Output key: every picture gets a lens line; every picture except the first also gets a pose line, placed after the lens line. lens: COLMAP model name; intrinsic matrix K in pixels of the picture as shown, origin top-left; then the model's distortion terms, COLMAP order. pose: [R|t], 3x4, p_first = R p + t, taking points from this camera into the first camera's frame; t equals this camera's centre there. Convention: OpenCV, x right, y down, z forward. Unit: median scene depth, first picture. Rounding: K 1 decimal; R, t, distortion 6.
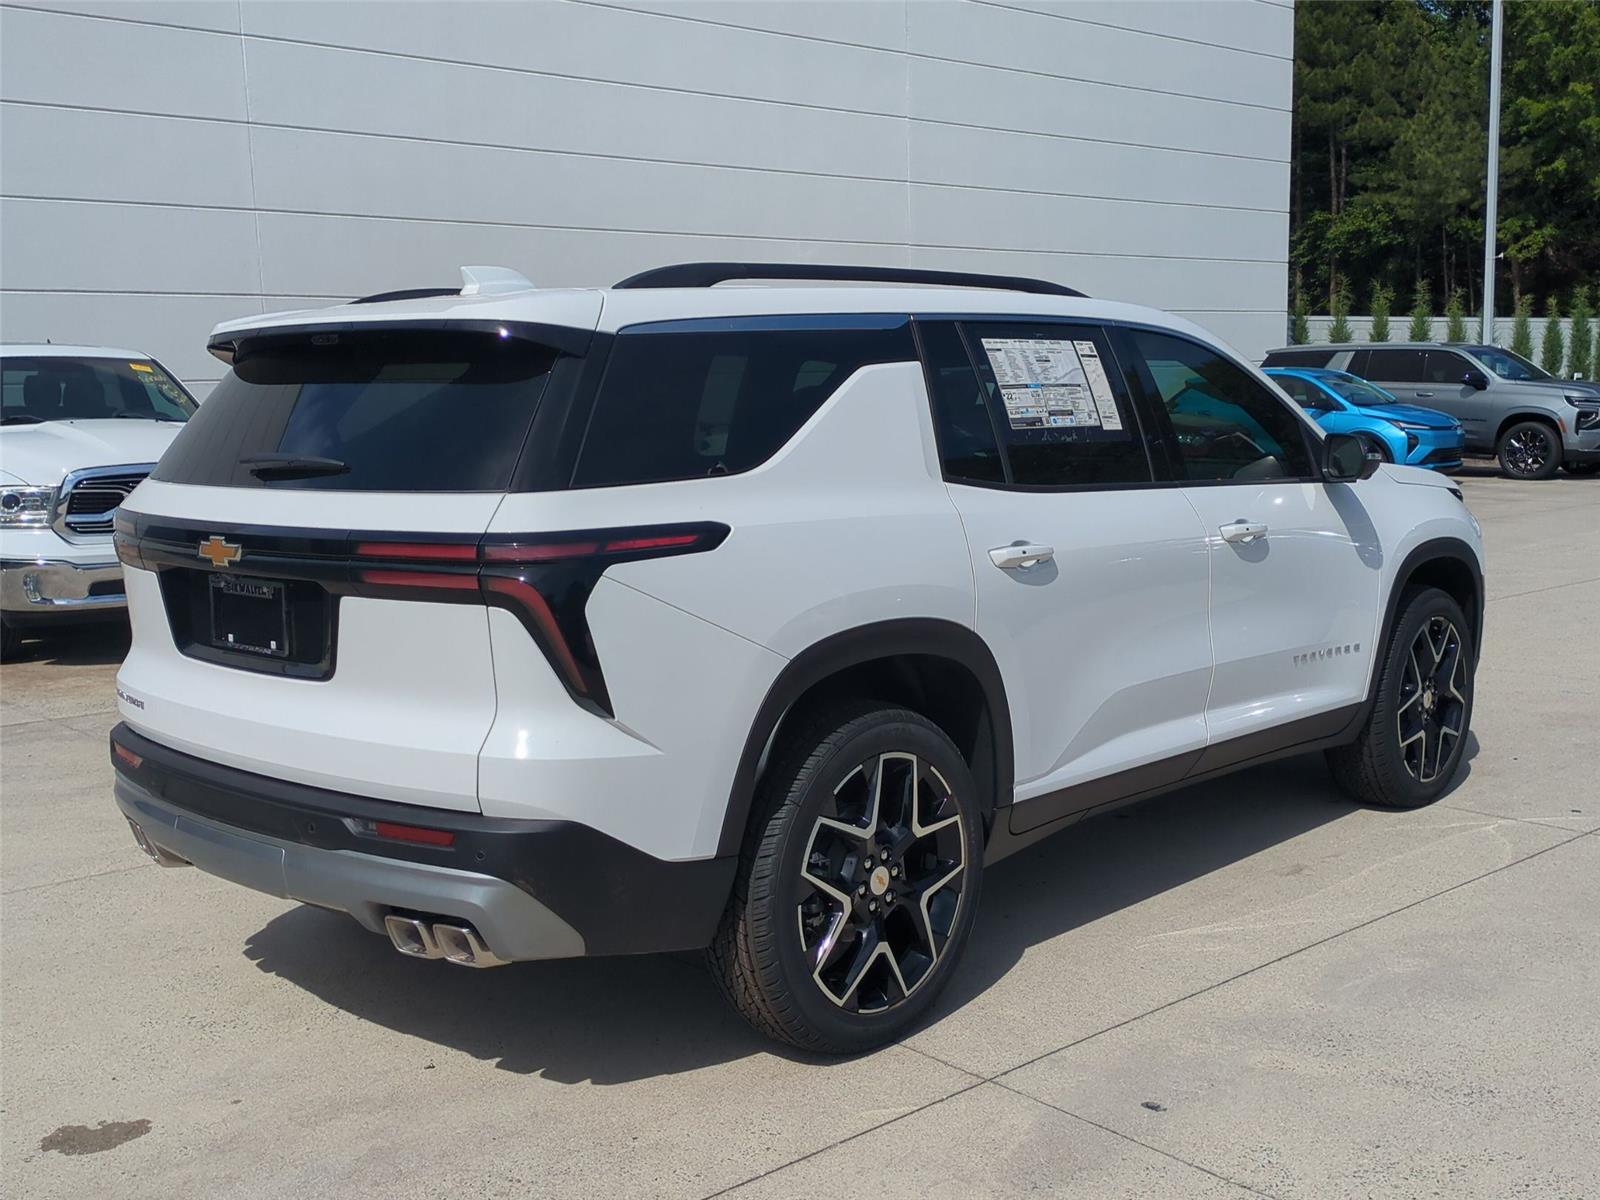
lens RADIAL K [[1697.7, 0, 791.5], [0, 1697.7, 599.5], [0, 0, 1]] dist [0.038419, 0.000000]
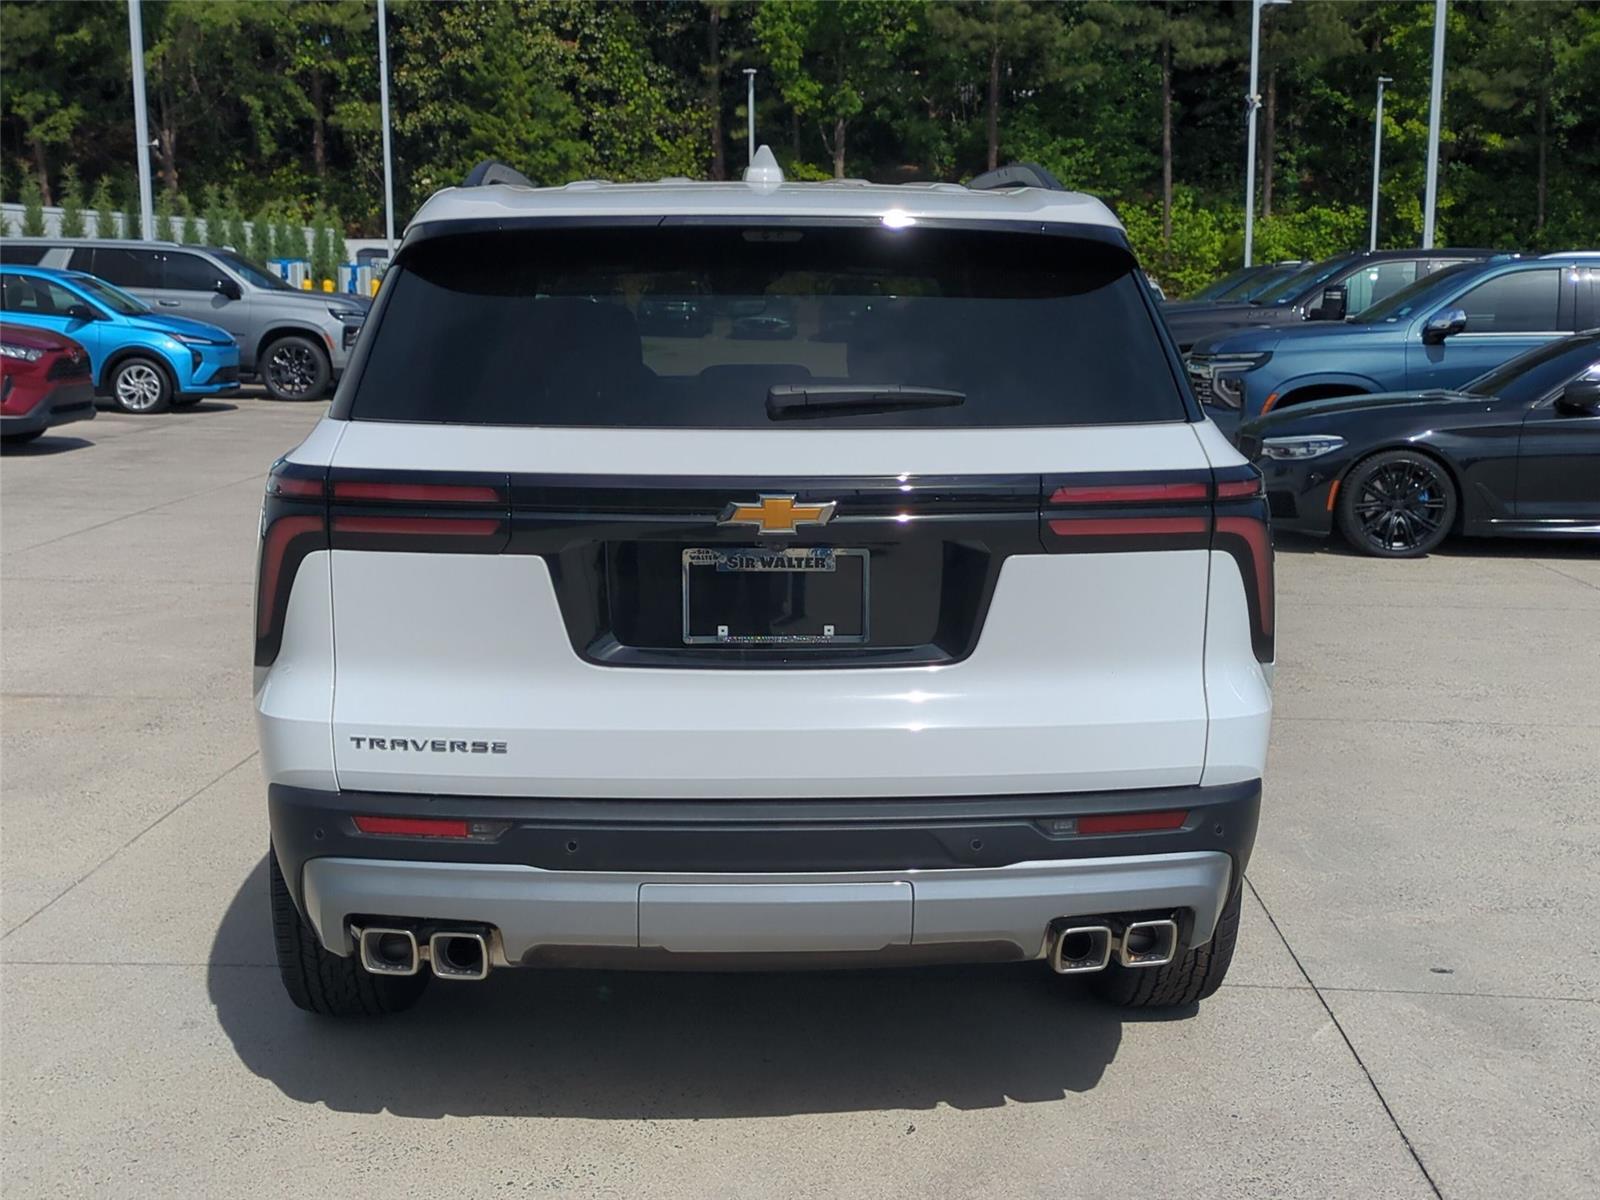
lens RADIAL K [[2039.7, 0, 803.2], [0, 2039.7, 601.4], [0, 0, 1]] dist [0.046048, 0.000000]
pose [[0.694630, -0.087821, 0.713987, -0.614578], [0.069217, 0.996075, 0.055177, -0.024389], [-0.716030, 0.011092, 0.697981, 0.231335]]
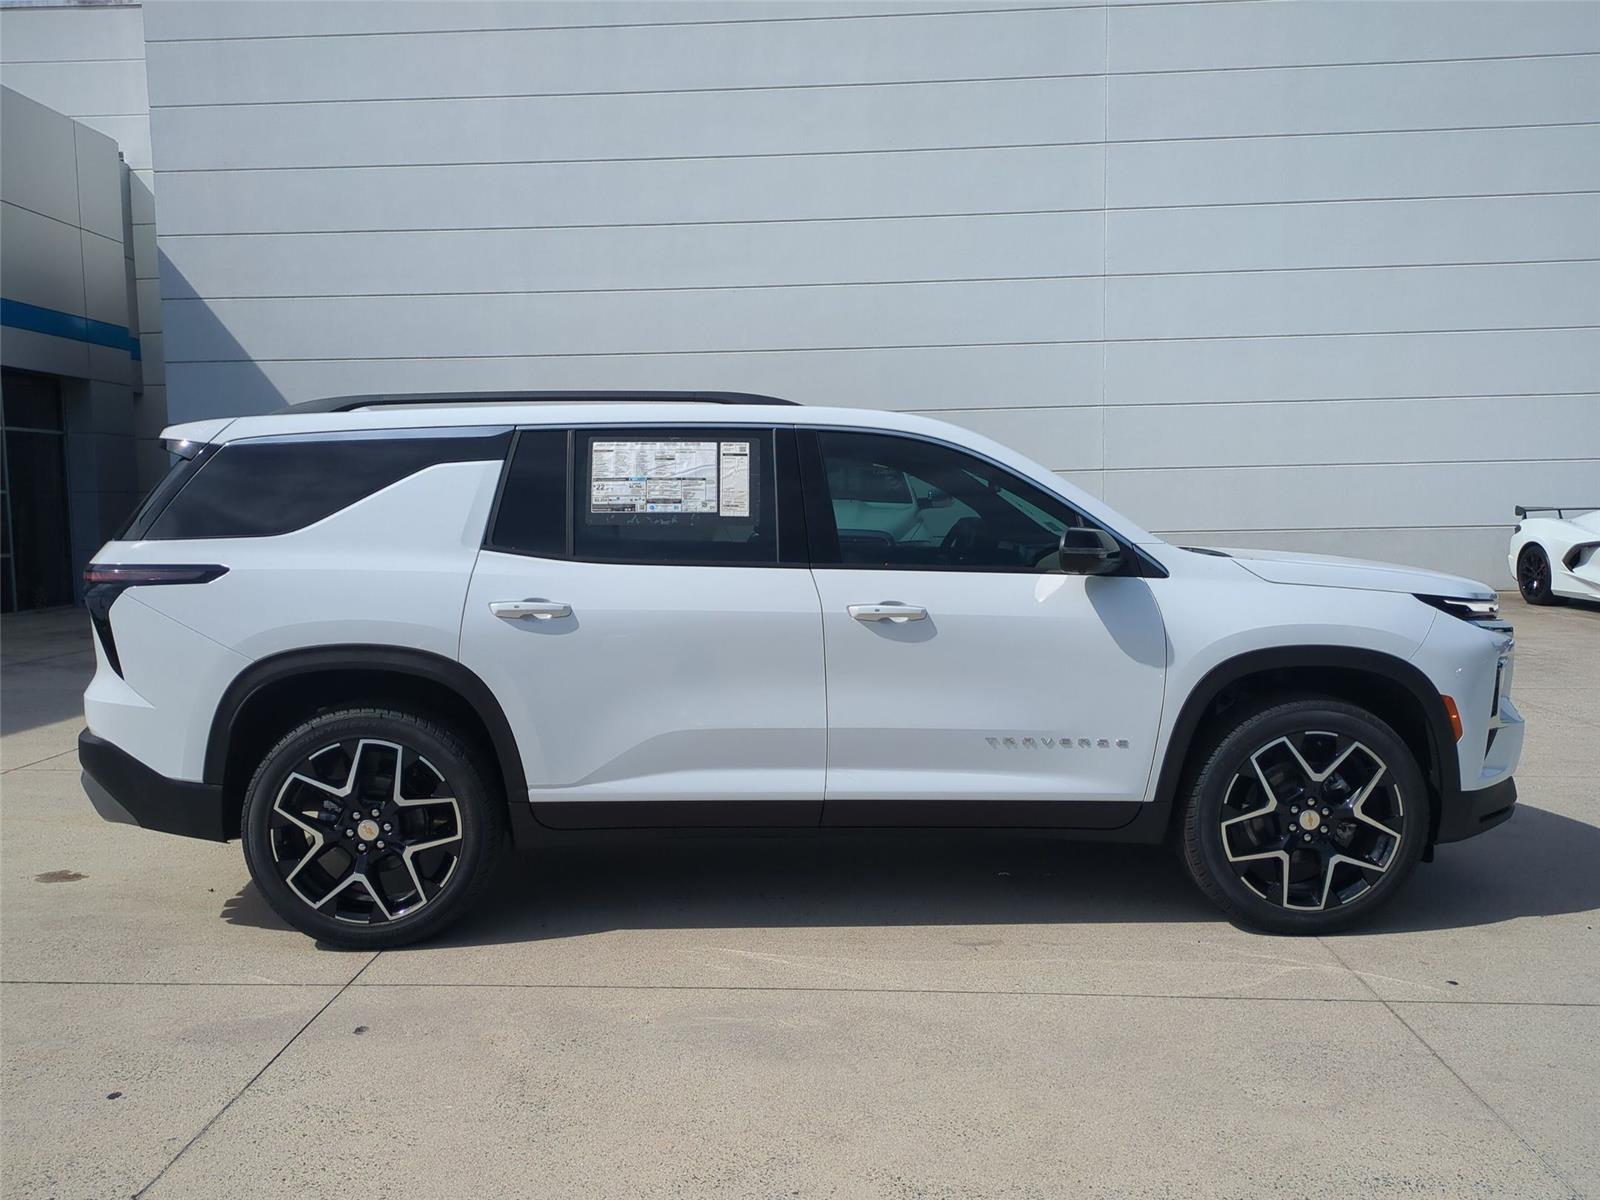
lens RADIAL K [[1309.8, 0, 793.0], [0, 1309.8, 609.5], [0, 0, 1]] dist [0.063383, -0.066458]
pose [[0.703594, 0.064768, -0.707644, 0.875168], [-0.088555, 0.996066, 0.003118, -0.041534], [0.705062, 0.060472, 0.706562, 0.388024]]
